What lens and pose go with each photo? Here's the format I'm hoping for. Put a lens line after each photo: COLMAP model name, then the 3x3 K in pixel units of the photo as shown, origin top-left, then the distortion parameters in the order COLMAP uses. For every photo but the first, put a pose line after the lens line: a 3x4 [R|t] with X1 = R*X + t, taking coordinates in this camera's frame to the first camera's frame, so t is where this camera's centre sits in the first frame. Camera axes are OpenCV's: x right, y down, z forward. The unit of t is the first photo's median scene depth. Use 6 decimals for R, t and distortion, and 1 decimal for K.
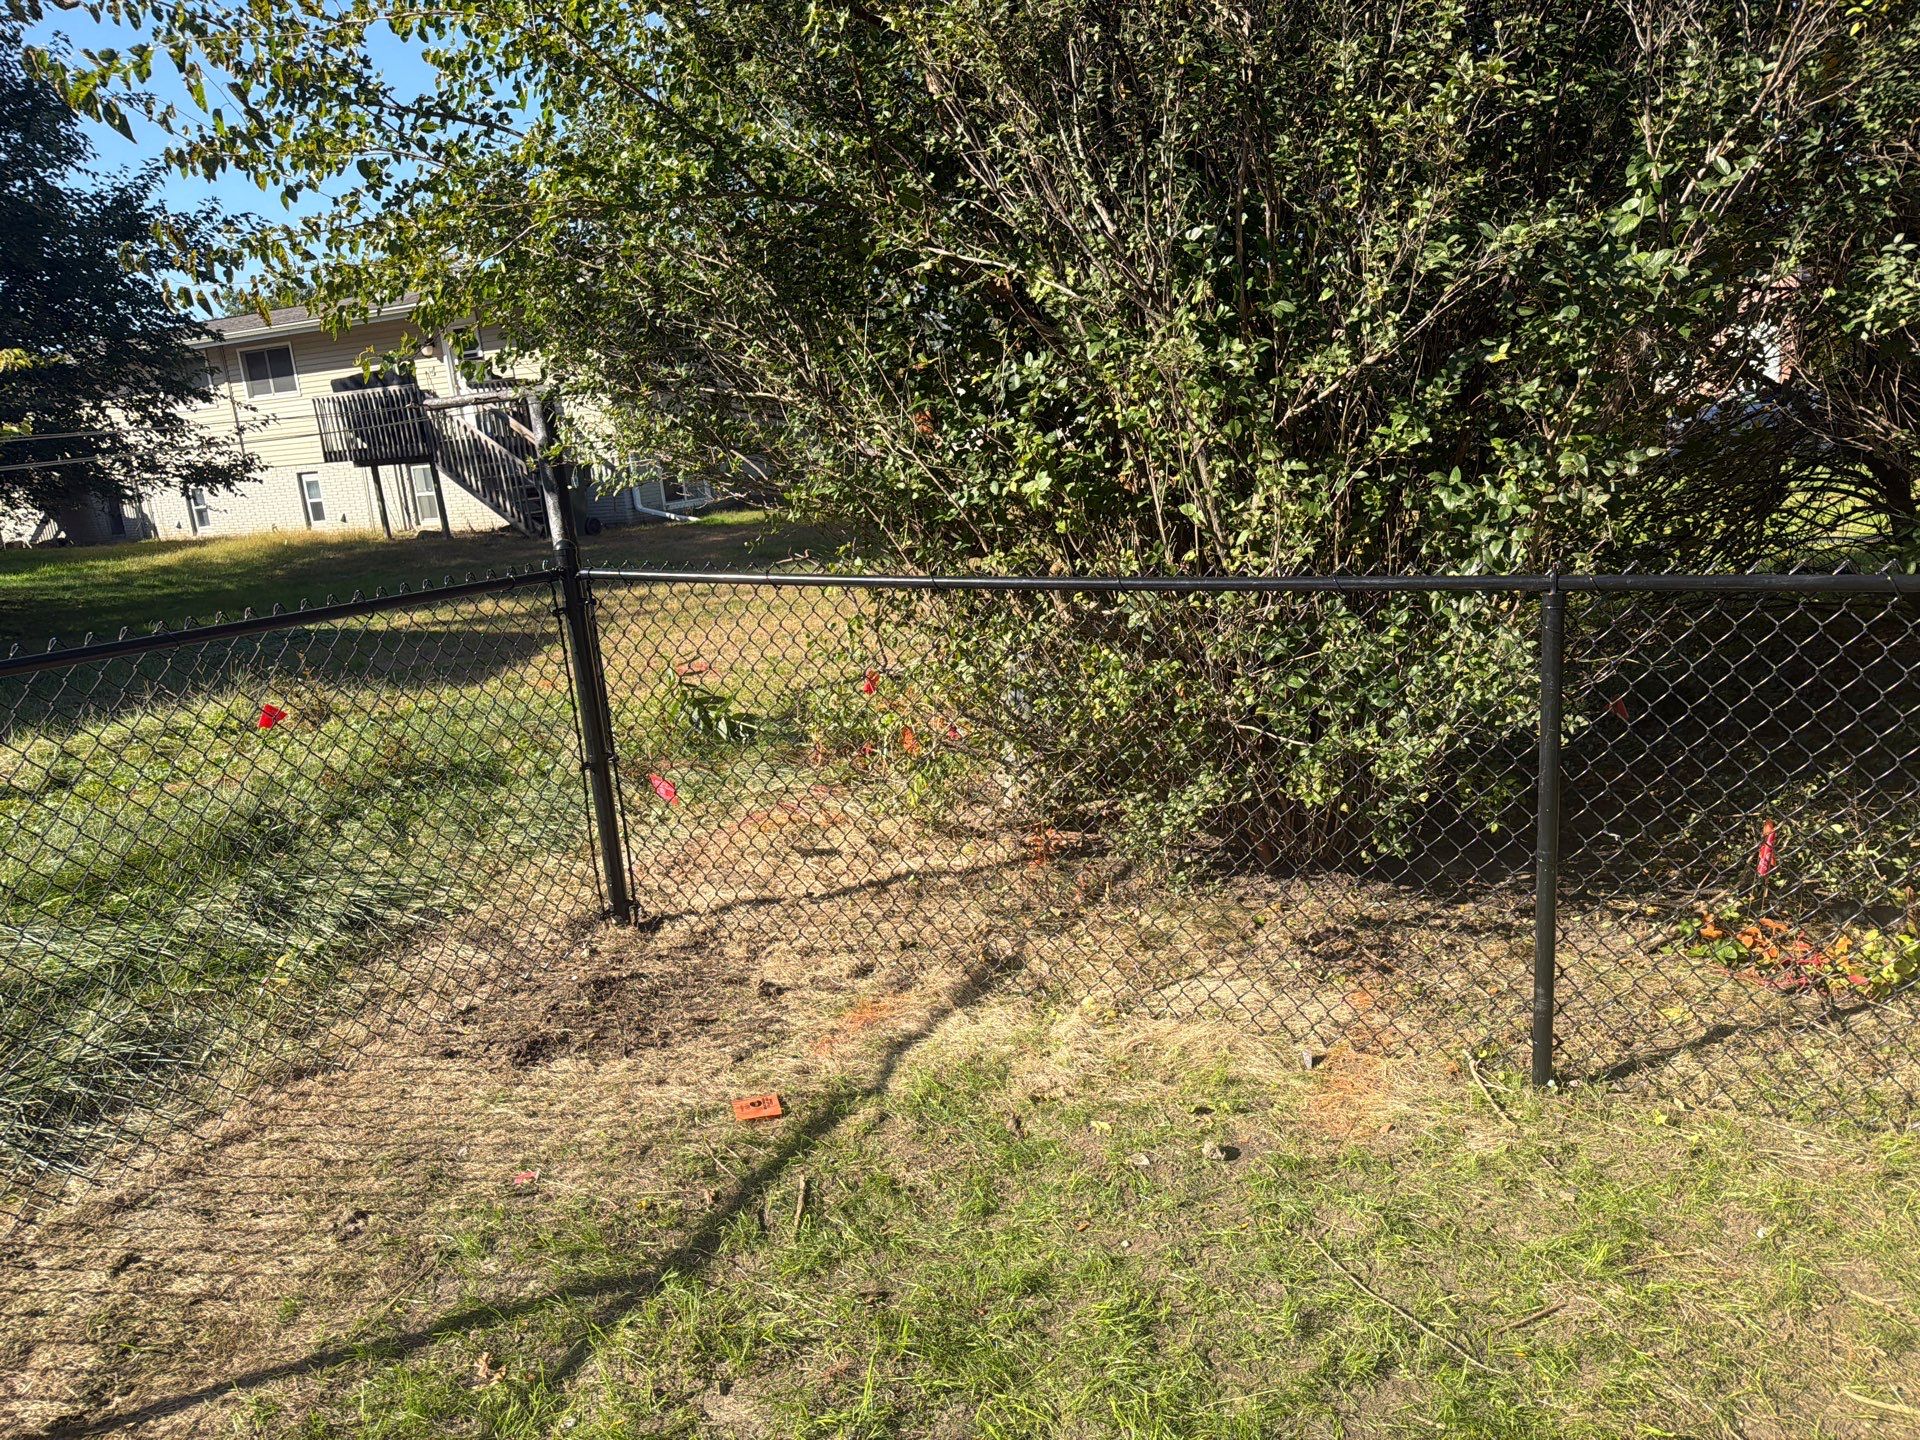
lens RADIAL K [[1352.2, 0, 967.2], [0, 1352.2, 722.5], [0, 0, 1]] dist [0.061082, -0.079112]
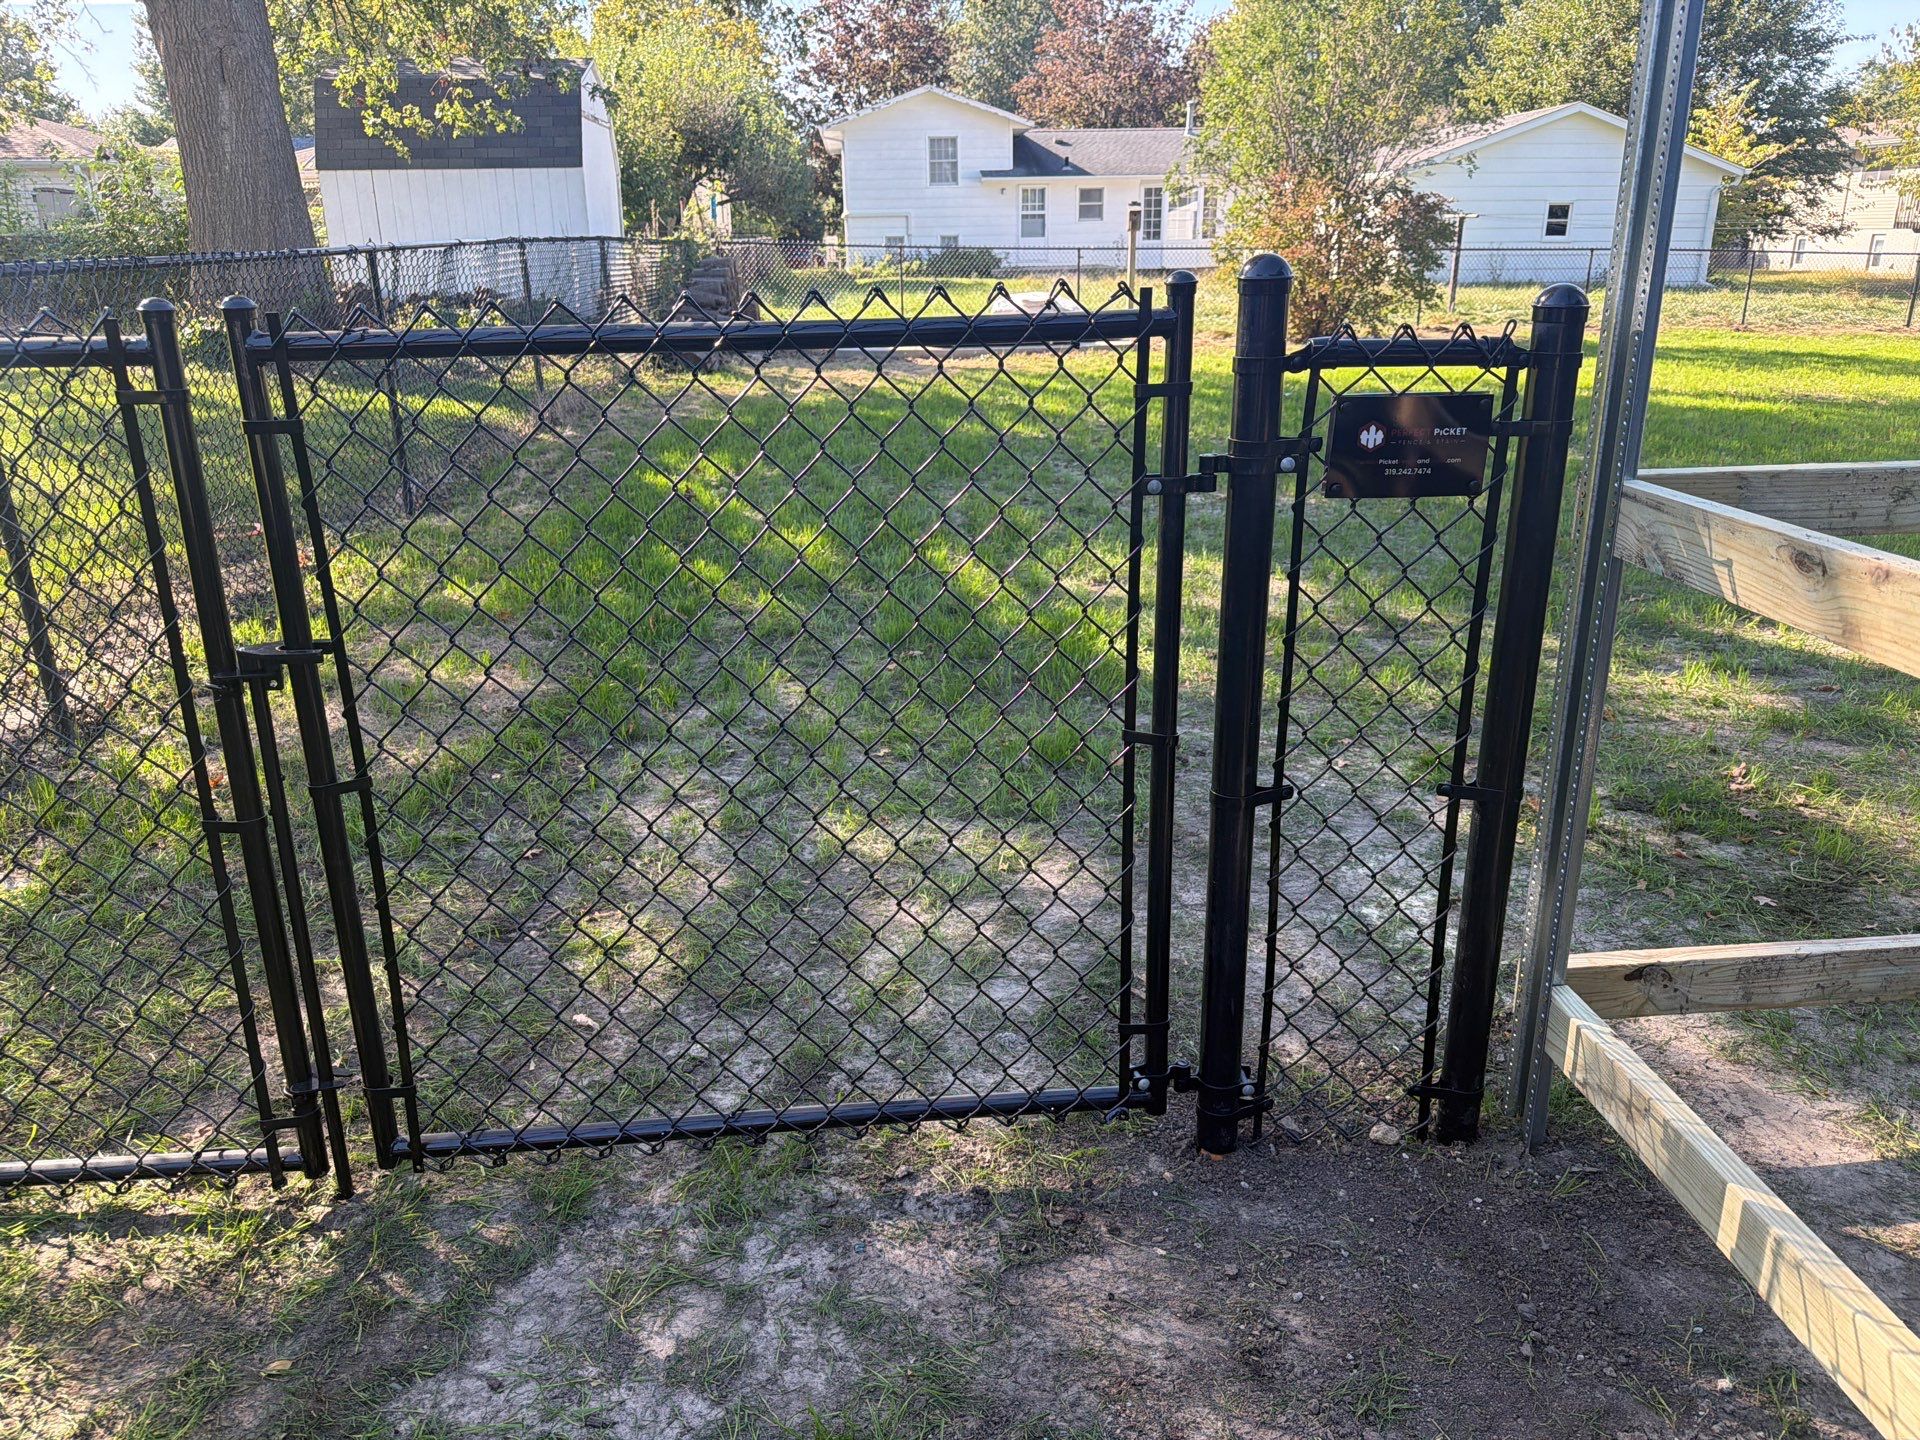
lens RADIAL K [[1352.2, 0, 954.9], [0, 1352.2, 716.4], [0, 0, 1]] dist [0.061082, -0.079112]
pose [[0.528670, 0.356252, -0.770450, 2.263493], [-0.225947, 0.933978, 0.276826, 0.875339], [0.818203, 0.027731, 0.574260, -4.711371]]
